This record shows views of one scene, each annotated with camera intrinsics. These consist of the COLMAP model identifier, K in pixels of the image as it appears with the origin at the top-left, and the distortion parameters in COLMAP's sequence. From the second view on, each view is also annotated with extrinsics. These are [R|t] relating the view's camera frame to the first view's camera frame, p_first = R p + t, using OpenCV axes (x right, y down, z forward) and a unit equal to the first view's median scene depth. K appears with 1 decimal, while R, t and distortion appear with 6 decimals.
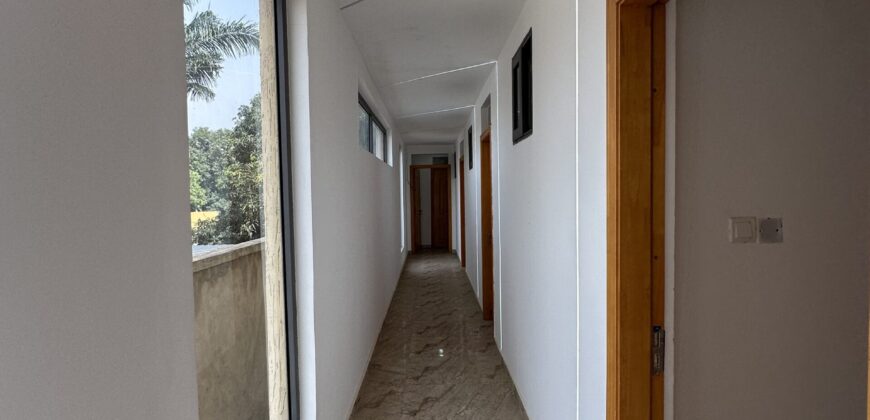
lens RADIAL K [[389.4, 0, 435.0], [0, 389.4, 210.0], [0, 0, 1]] dist [-0.000045, 0.000014]
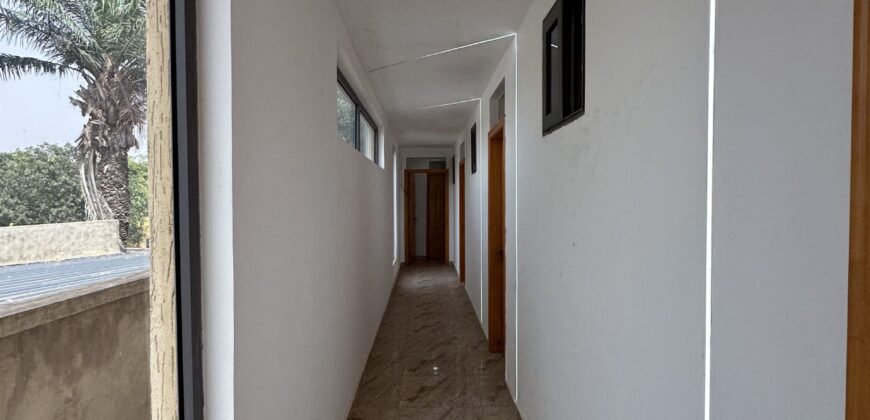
lens RADIAL K [[389.4, 0, 435.0], [0, 389.4, 210.0], [0, 0, 1]] dist [-0.000045, 0.000014]
pose [[0.999801, 0.013794, 0.014409, -0.007291], [-0.013534, 0.999747, -0.017950, -0.005548], [-0.014653, 0.017751, 0.999735, 0.138483]]
